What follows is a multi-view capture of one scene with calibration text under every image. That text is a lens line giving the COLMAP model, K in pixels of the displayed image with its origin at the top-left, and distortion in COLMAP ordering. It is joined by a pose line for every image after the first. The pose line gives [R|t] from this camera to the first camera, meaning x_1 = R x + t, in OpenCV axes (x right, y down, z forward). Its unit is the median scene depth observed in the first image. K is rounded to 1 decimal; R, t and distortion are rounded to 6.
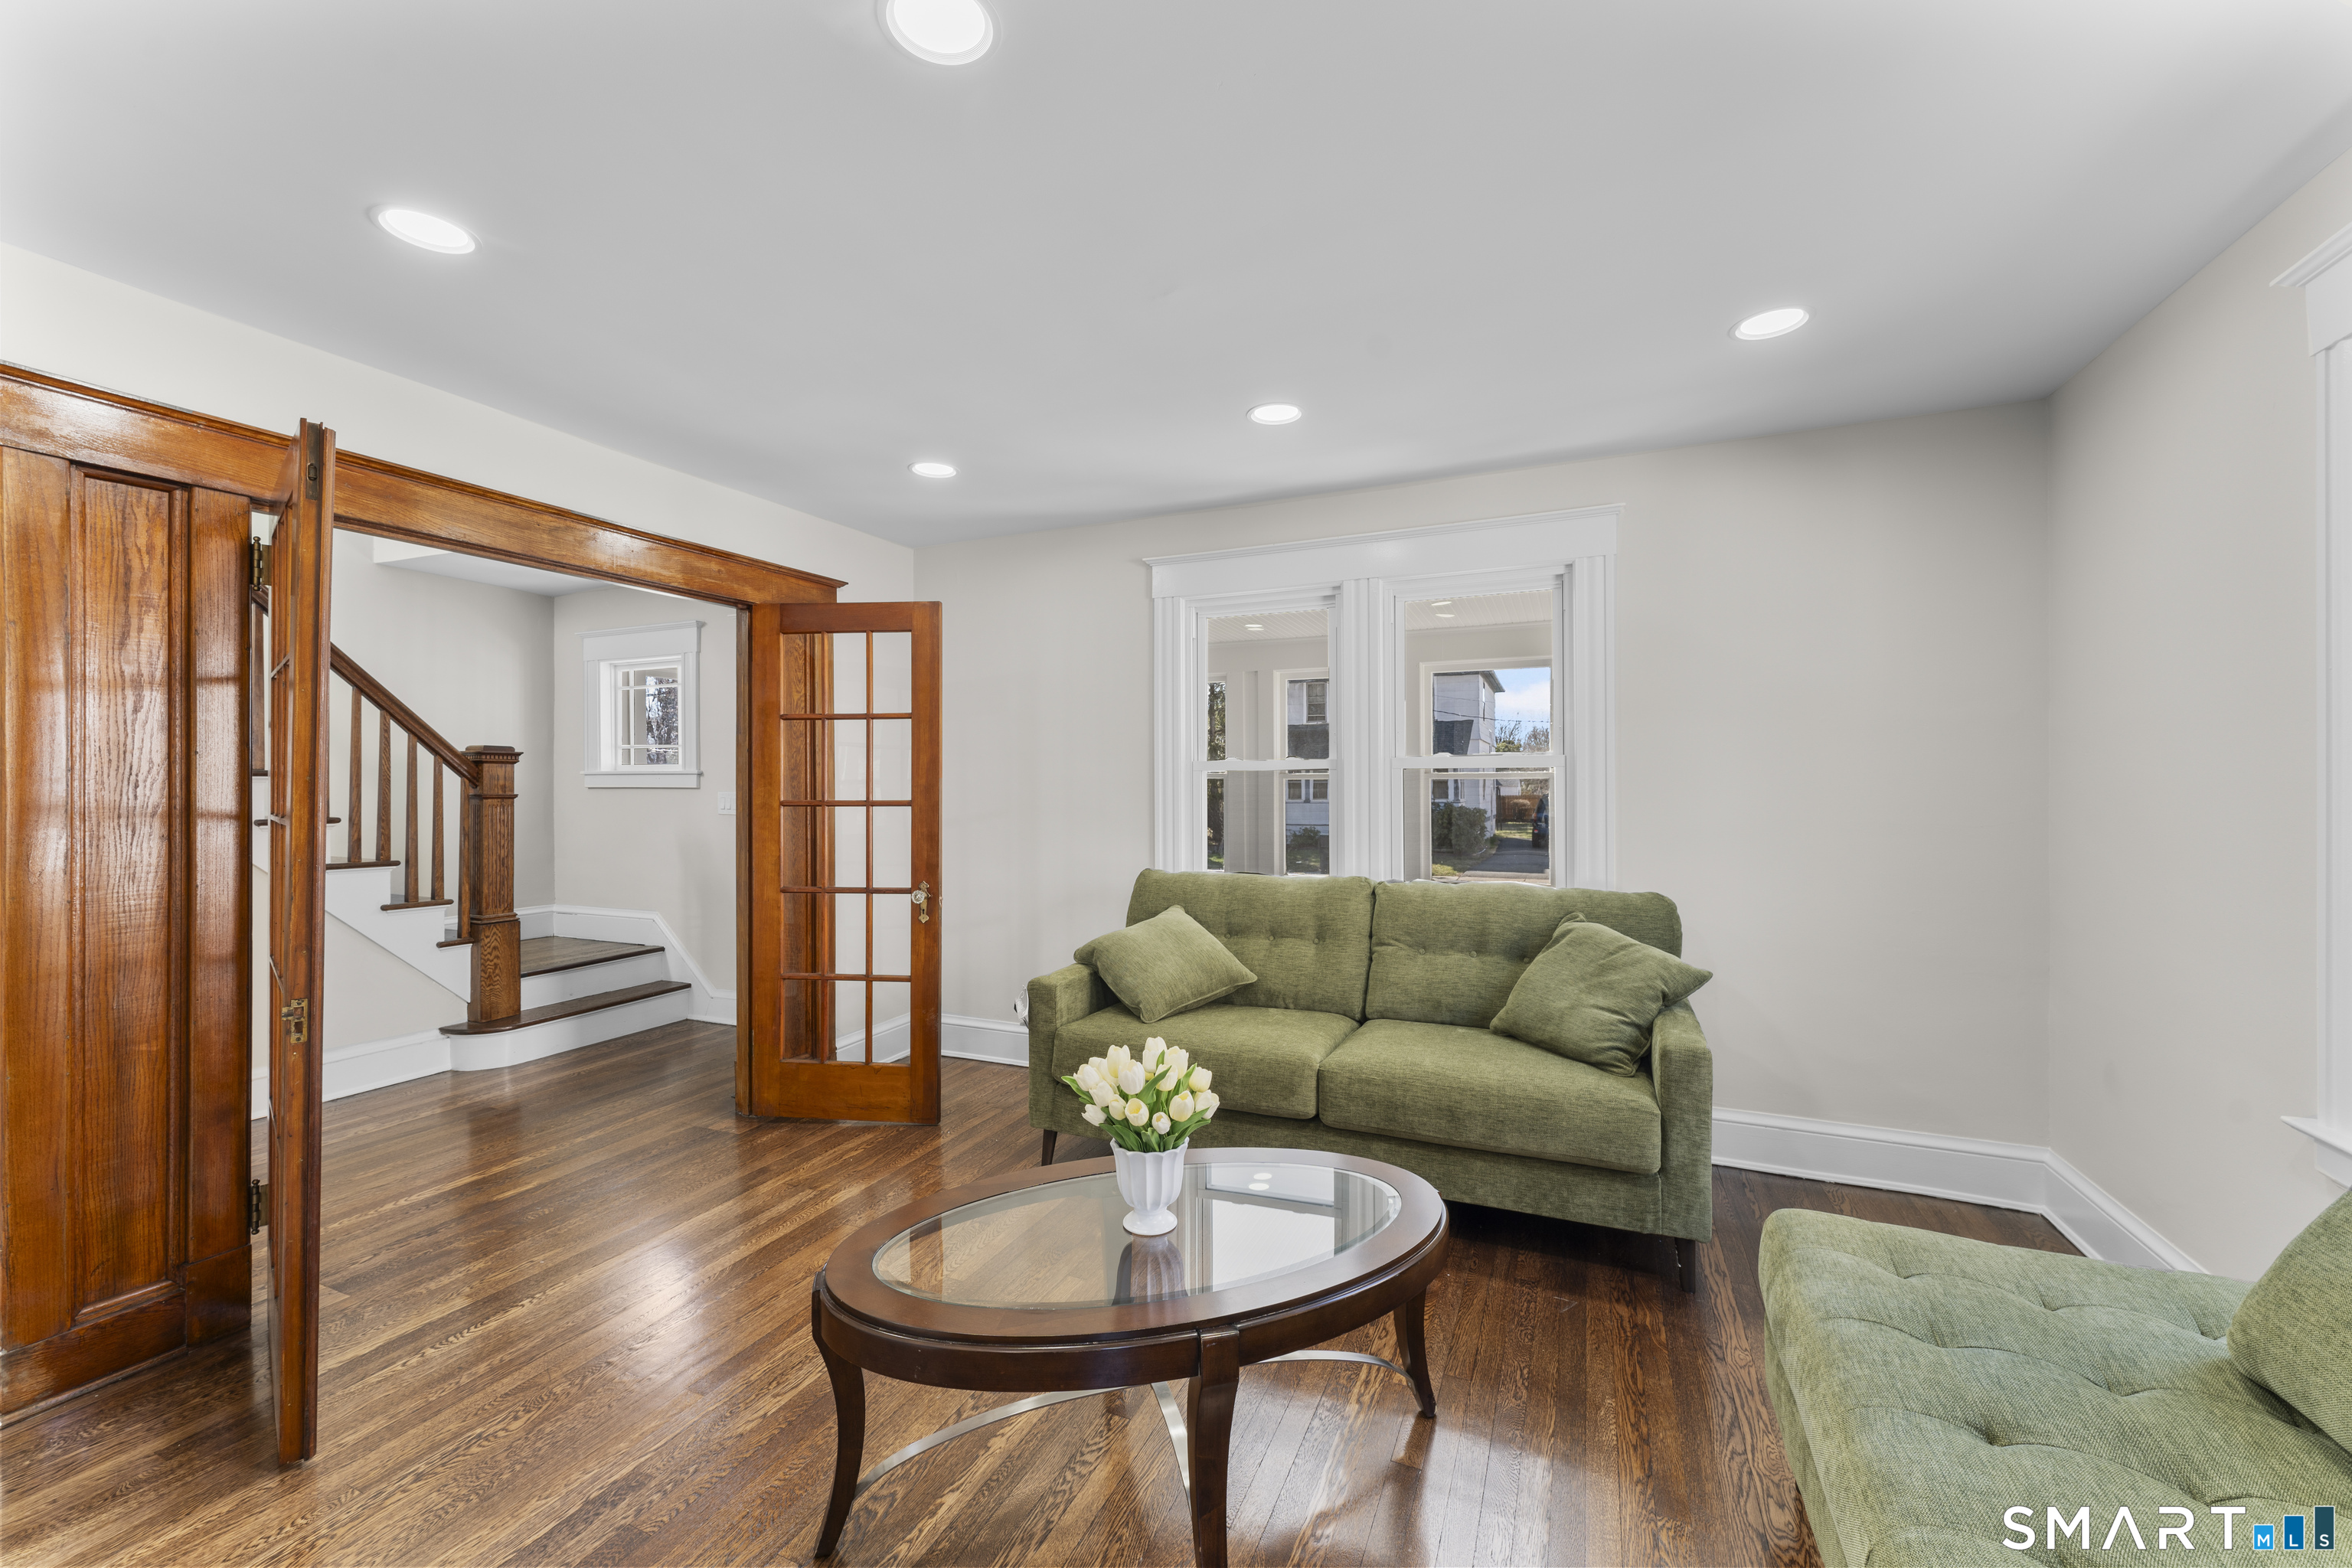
lens RADIAL K [[924.8, 0, 1176.0], [0, 924.8, 784.0], [0, 0, 1]] dist [0.000104, -0.000003]
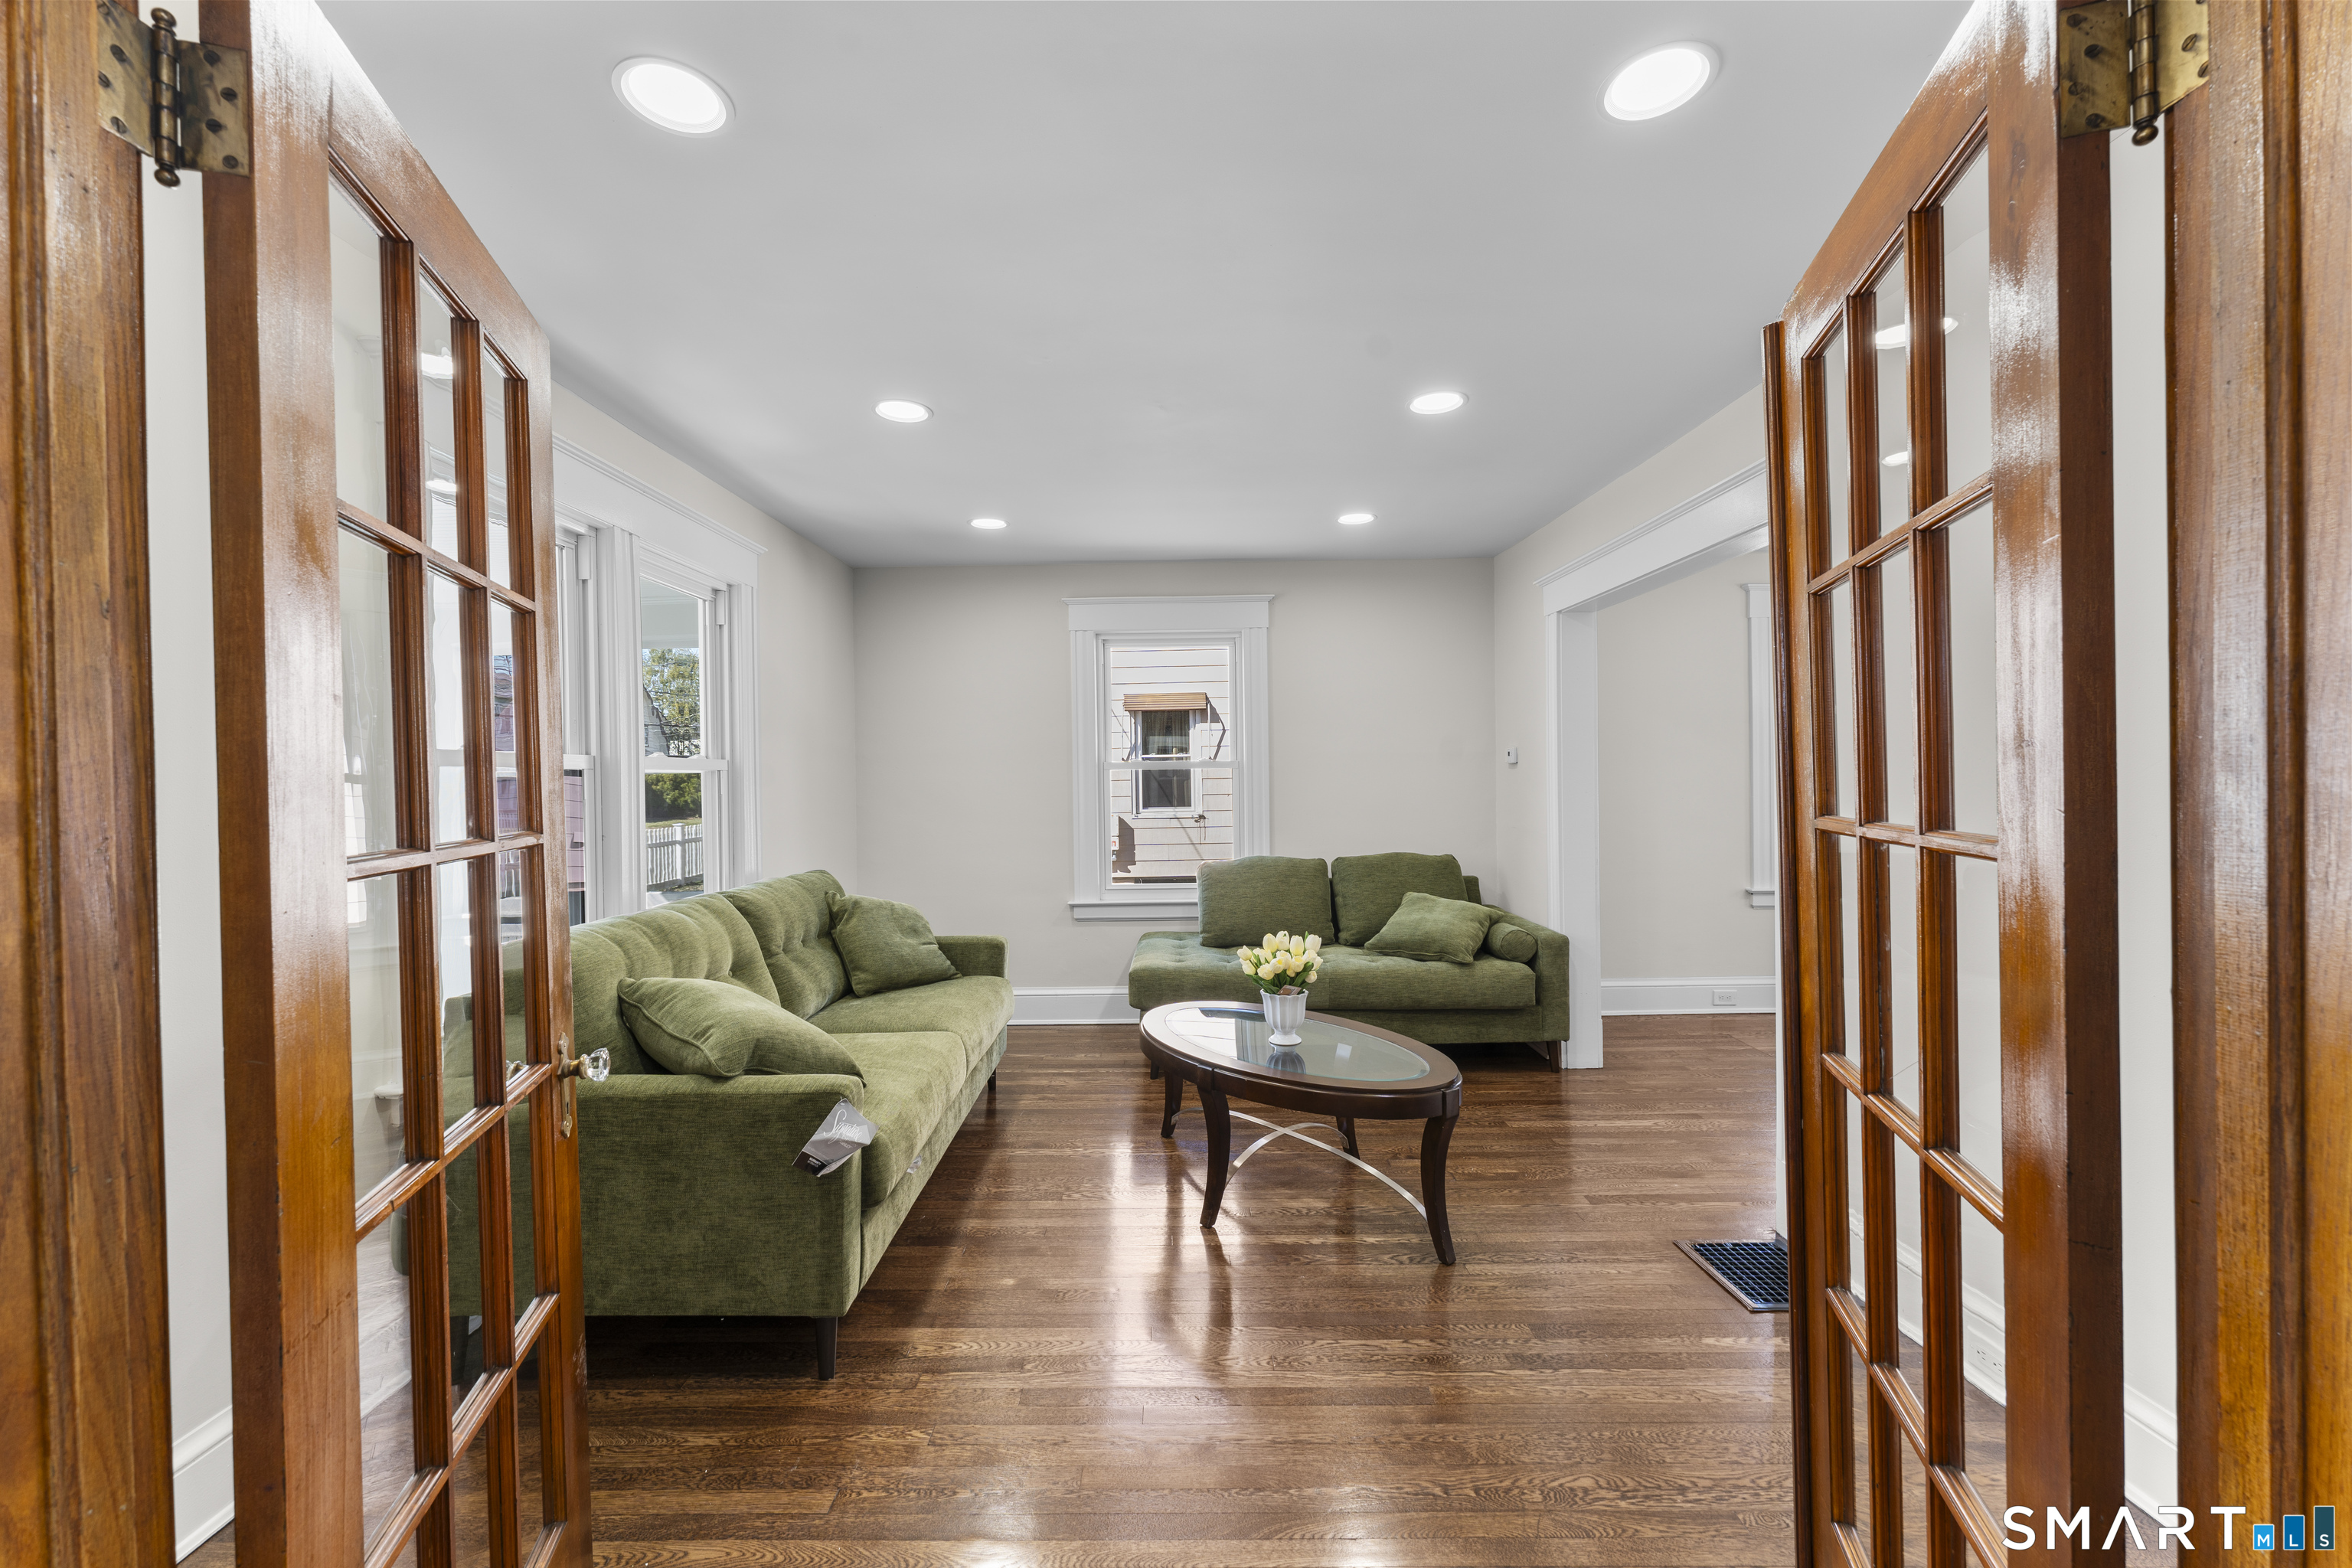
lens RADIAL K [[934.2, 0, 1160.5], [0, 934.2, 781.1], [0, 0, 1]] dist [-0.000005, -0.000096]
pose [[-0.392055, 0.002814, 0.919938, -0.912048], [0.014859, 0.999884, 0.003274, -0.002836], [-0.919822, 0.014953, -0.392051, 1.134100]]
